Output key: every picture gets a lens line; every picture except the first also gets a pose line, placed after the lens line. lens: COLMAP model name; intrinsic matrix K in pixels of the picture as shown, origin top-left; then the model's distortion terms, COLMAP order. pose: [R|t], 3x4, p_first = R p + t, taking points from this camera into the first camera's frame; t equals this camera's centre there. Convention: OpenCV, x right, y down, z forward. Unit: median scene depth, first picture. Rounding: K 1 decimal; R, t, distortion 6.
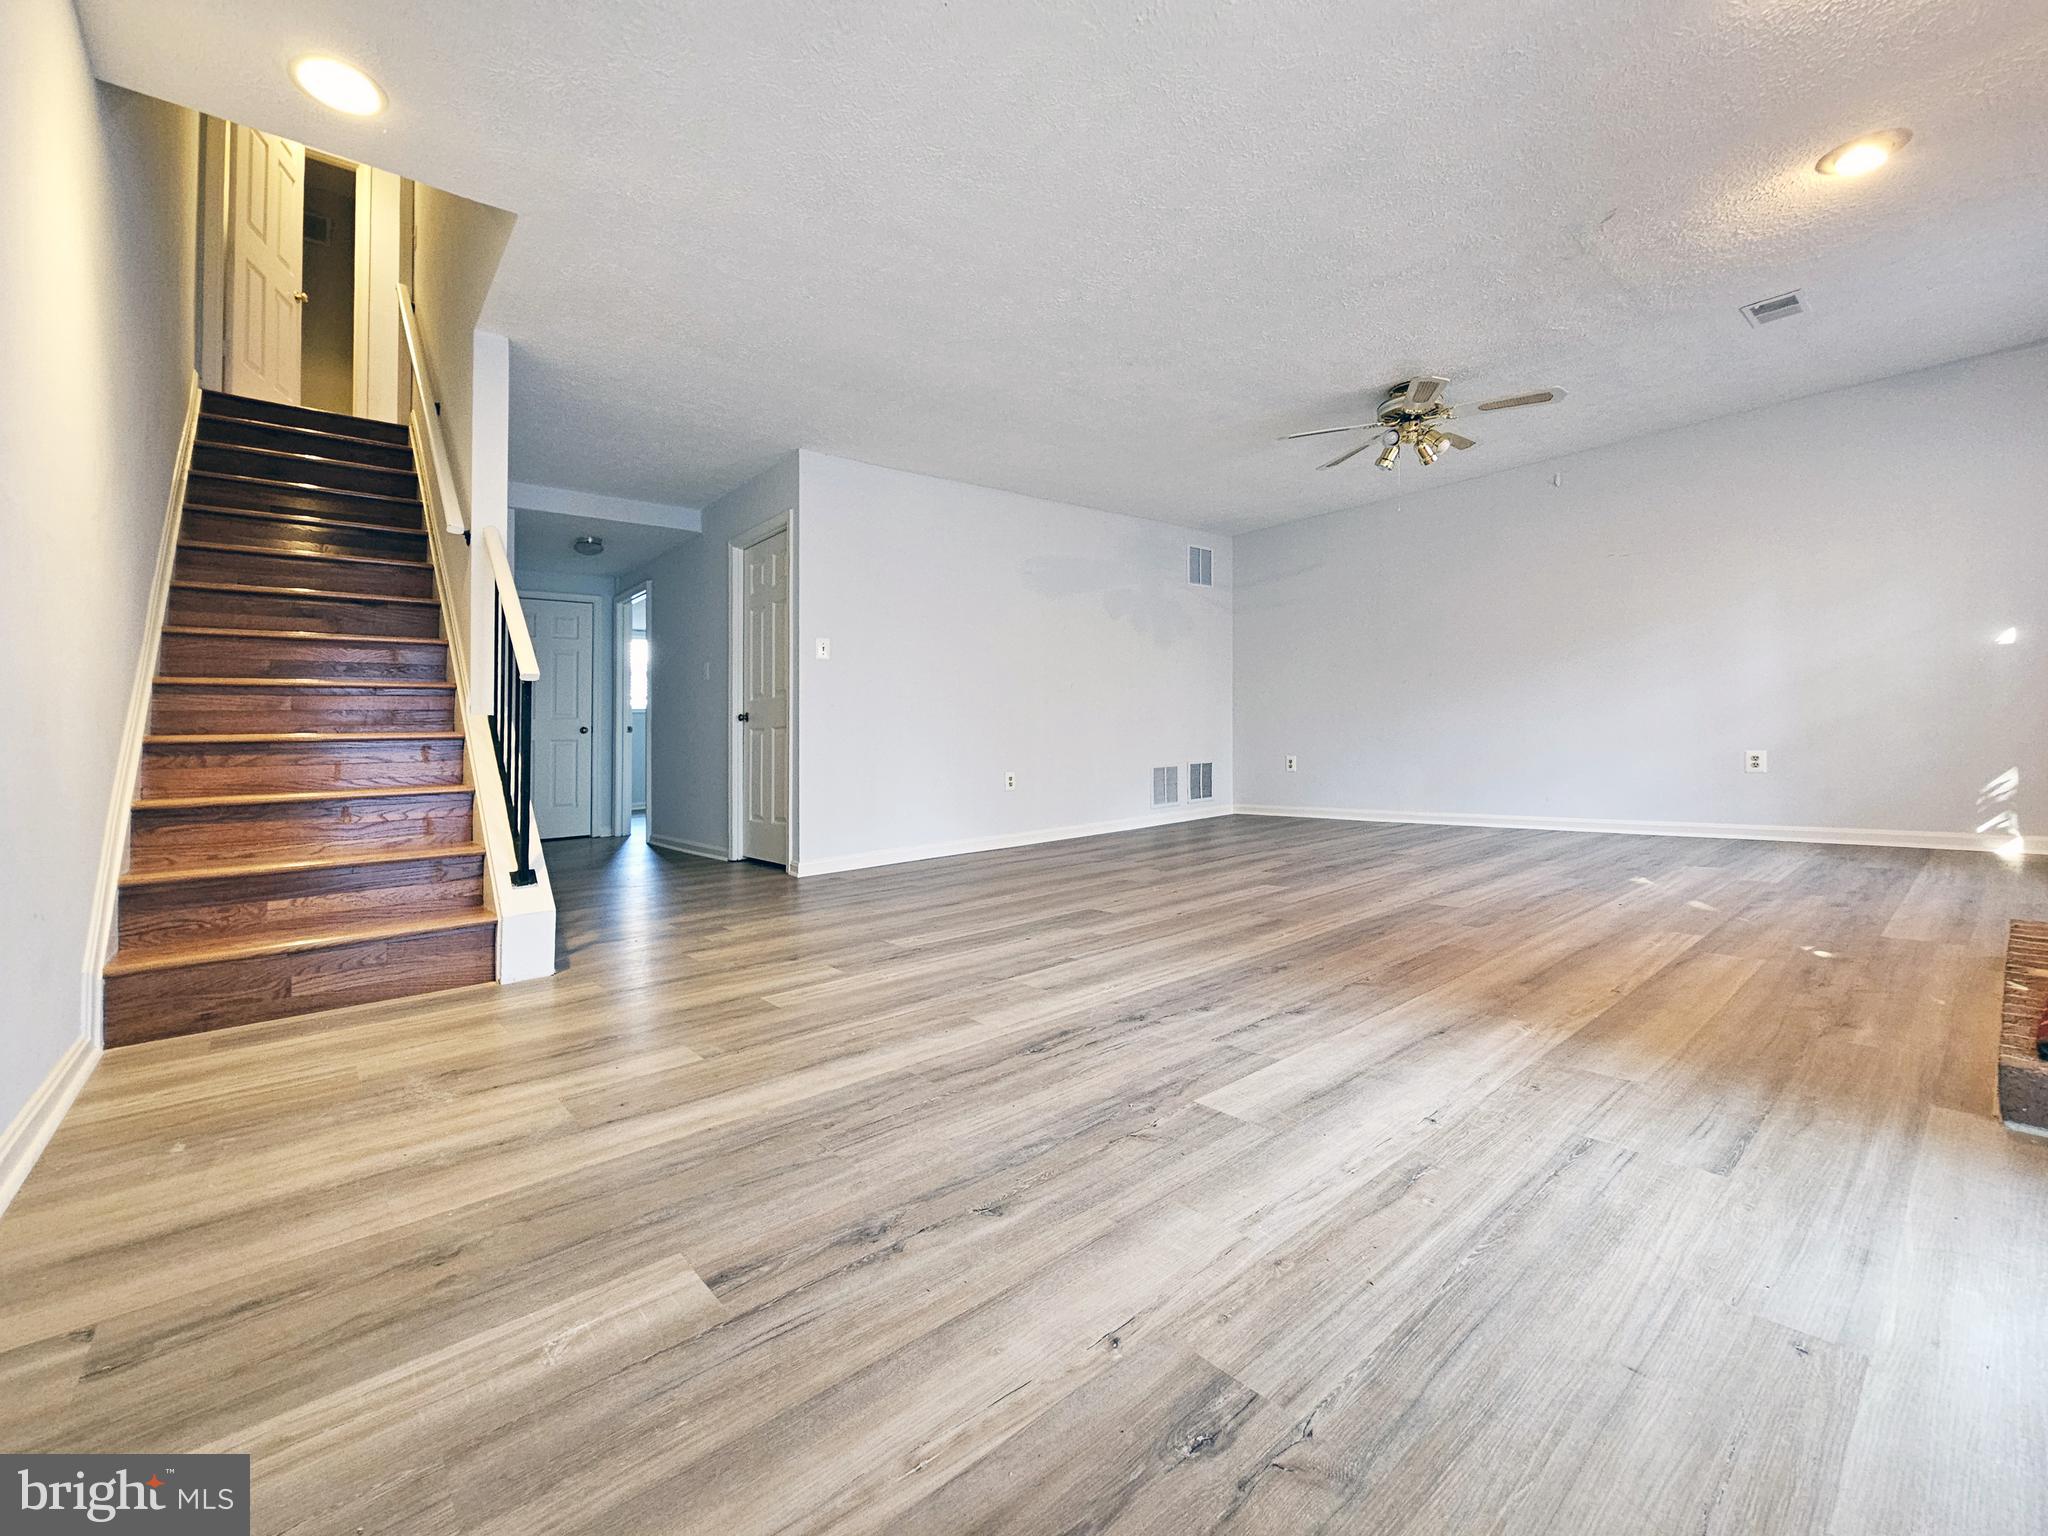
lens RADIAL K [[870.0, 0, 1007.6], [0, 870.0, 758.8], [0, 0, 1]] dist [-0.003710, 0.001672]
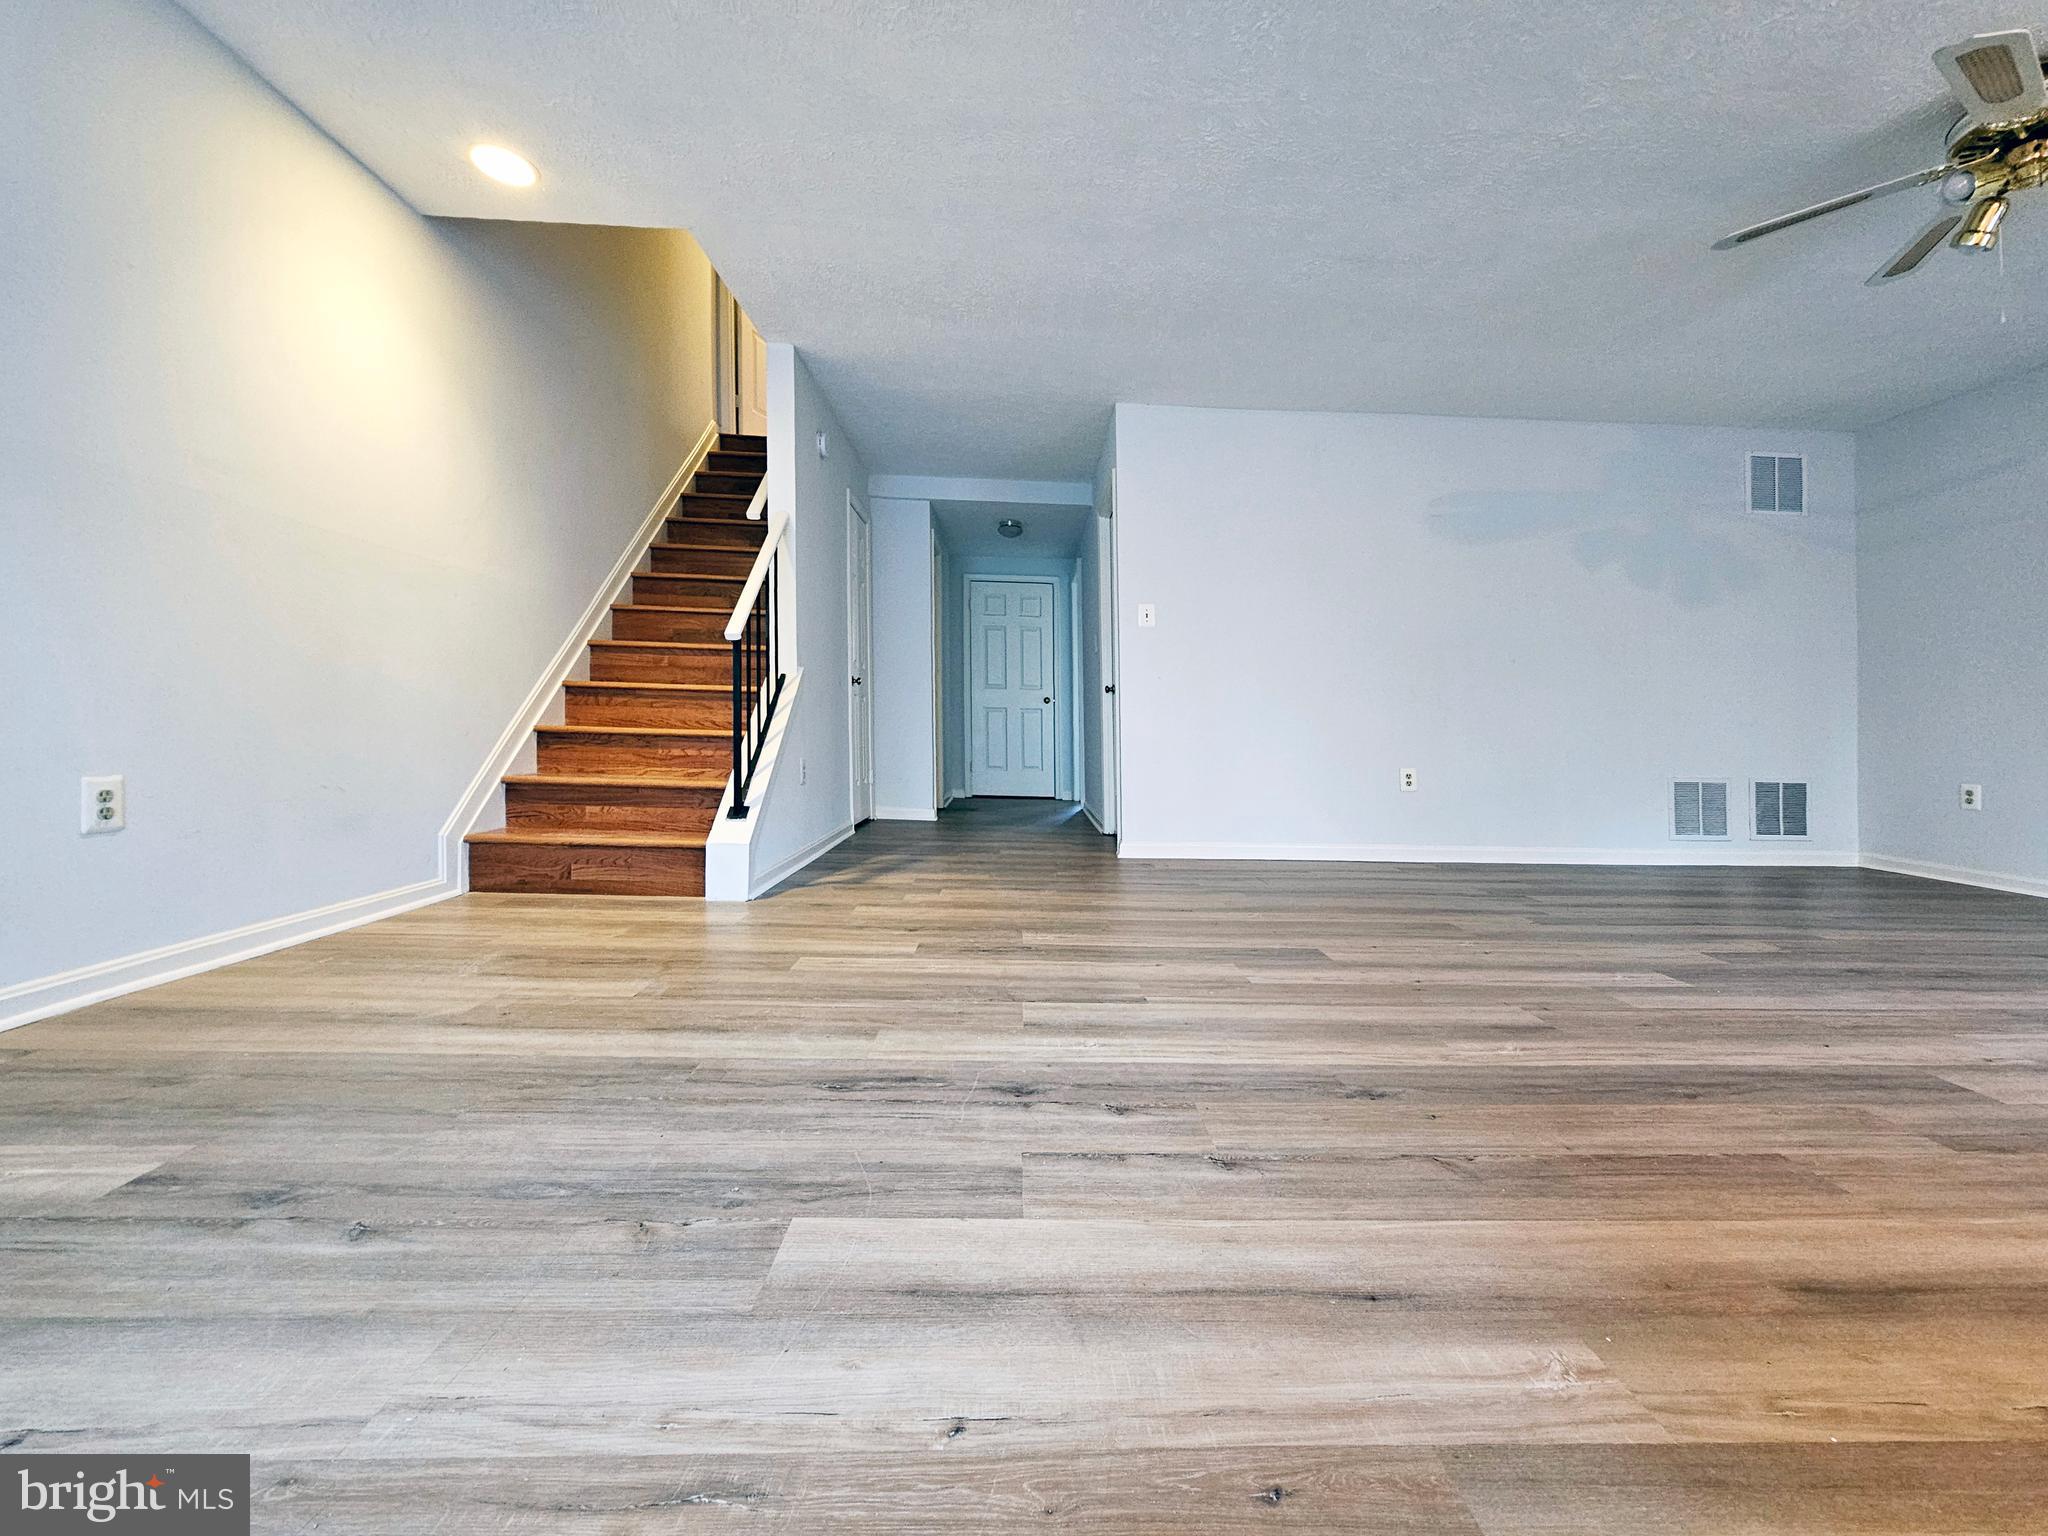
lens RADIAL K [[870.0, 0, 1092.7], [0, 870.0, 734.2], [0, 0, 1]] dist [-0.003710, 0.001672]
pose [[0.789148, 0.057353, -0.611520, 0.625152], [-0.065538, 0.997809, 0.009007, -0.008864], [0.610697, 0.032970, 0.791178, 0.457370]]
